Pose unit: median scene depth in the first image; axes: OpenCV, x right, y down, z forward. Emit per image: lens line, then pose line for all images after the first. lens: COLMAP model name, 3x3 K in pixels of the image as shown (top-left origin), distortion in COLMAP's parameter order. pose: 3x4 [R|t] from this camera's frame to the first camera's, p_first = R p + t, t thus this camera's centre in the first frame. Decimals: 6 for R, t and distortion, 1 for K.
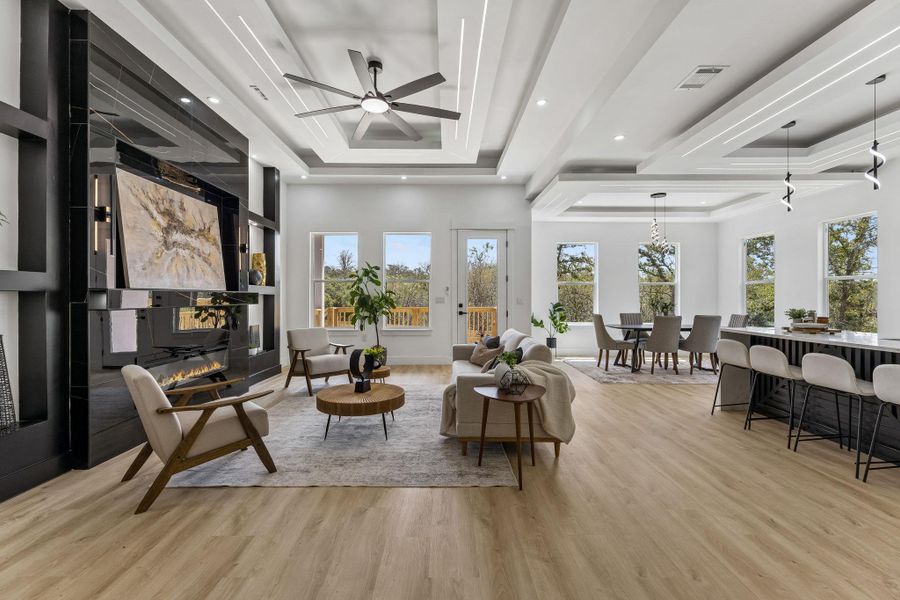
lens RADIAL K [[405.4, 0, 448.1], [0, 405.4, 297.2], [0, 0, 1]] dist [0.000783, 0.000261]
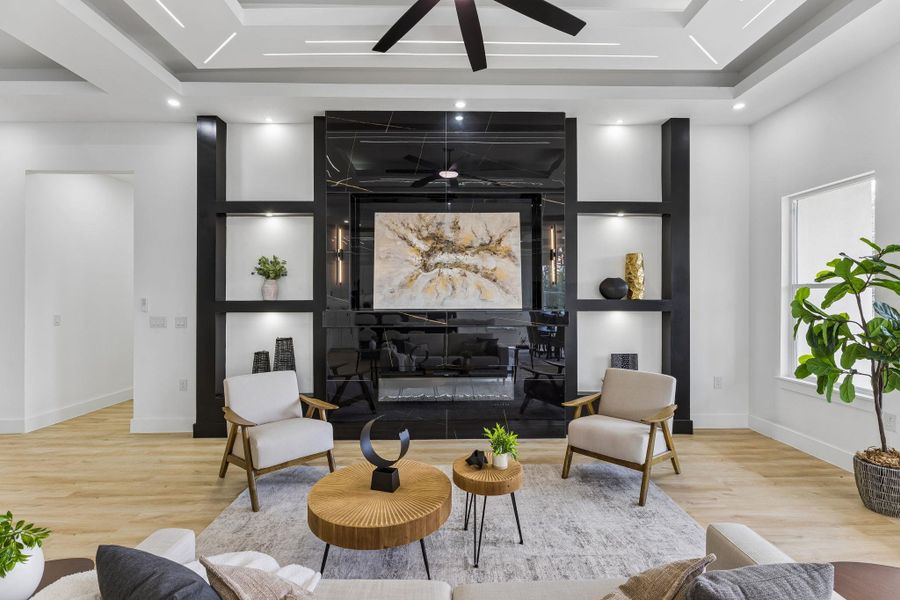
lens RADIAL K [[405.4, 0, 448.1], [0, 405.4, 297.2], [0, 0, 1]] dist [0.000783, 0.000261]
pose [[0.007235, -0.004452, -0.999964, 0.369796], [0.001165, 0.999989, -0.004443, -0.044164], [0.999973, -0.001133, 0.007240, 1.025274]]
